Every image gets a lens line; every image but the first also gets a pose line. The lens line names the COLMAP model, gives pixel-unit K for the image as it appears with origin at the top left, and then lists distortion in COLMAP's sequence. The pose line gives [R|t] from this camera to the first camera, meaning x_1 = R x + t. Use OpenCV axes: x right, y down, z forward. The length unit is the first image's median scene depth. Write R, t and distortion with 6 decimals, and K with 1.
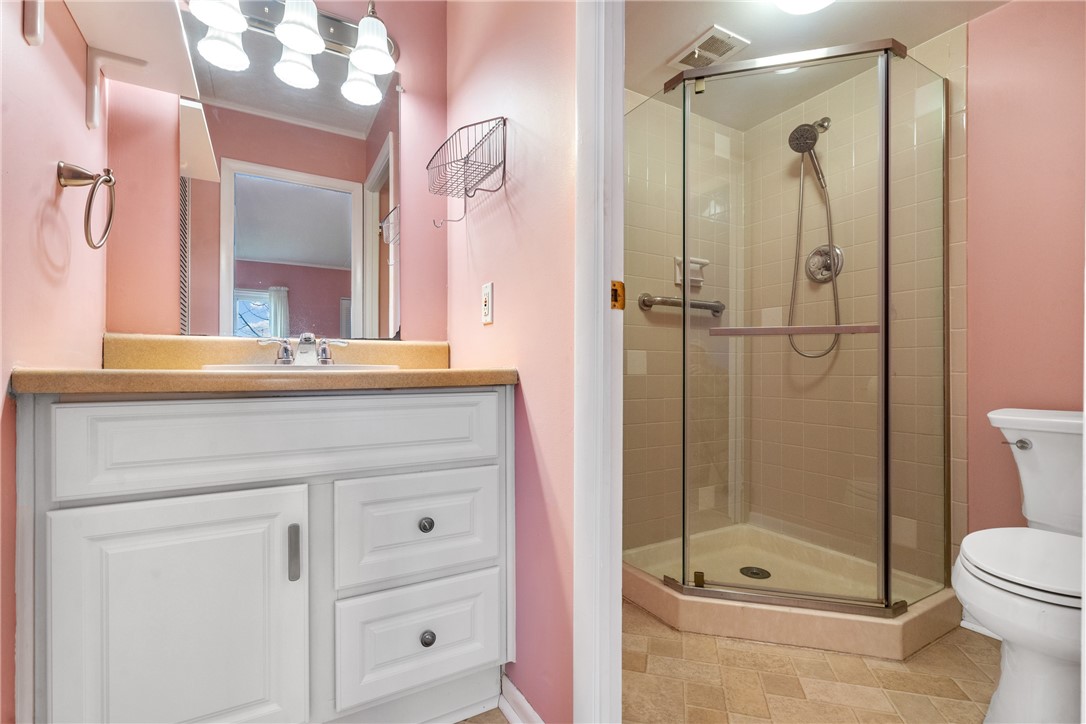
lens RADIAL K [[491.8, 0, 544.0], [0, 491.8, 364.2], [0, 0, 1]] dist [-0.006094, 0.001714]
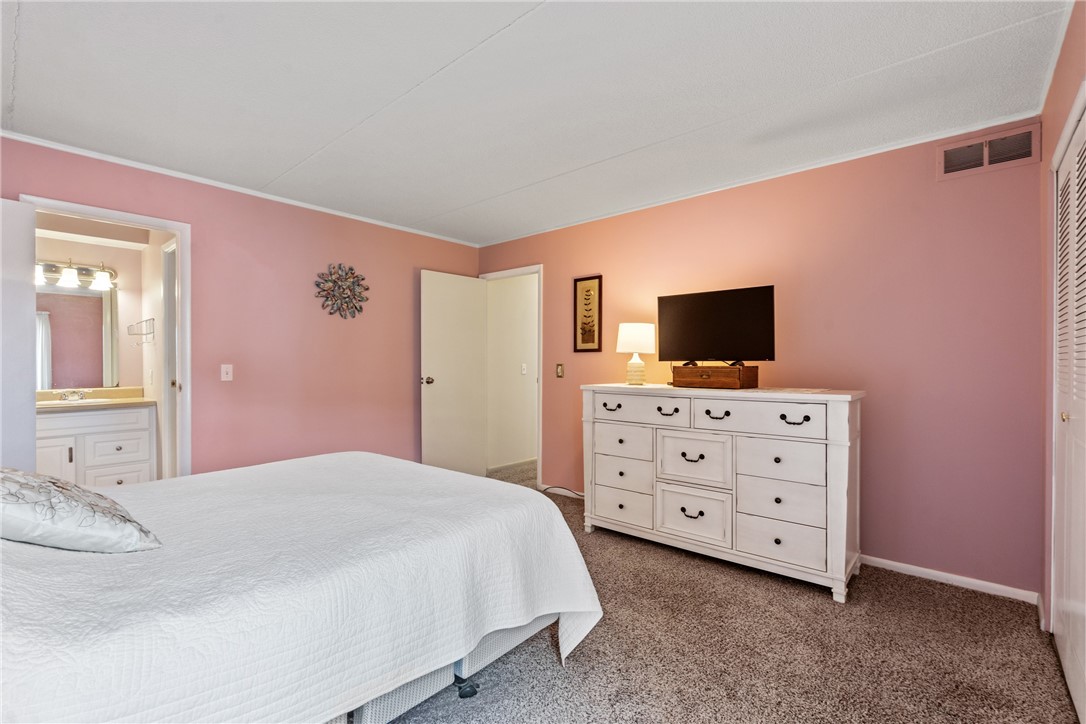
lens RADIAL K [[491.8, 0, 538.6], [0, 491.8, 365.1], [0, 0, 1]] dist [-0.006094, 0.001714]
pose [[0.950278, -0.002793, 0.311389, 1.399156], [-0.001323, 0.999915, 0.013007, -0.280893], [-0.311399, -0.012772, 0.950193, -2.969764]]
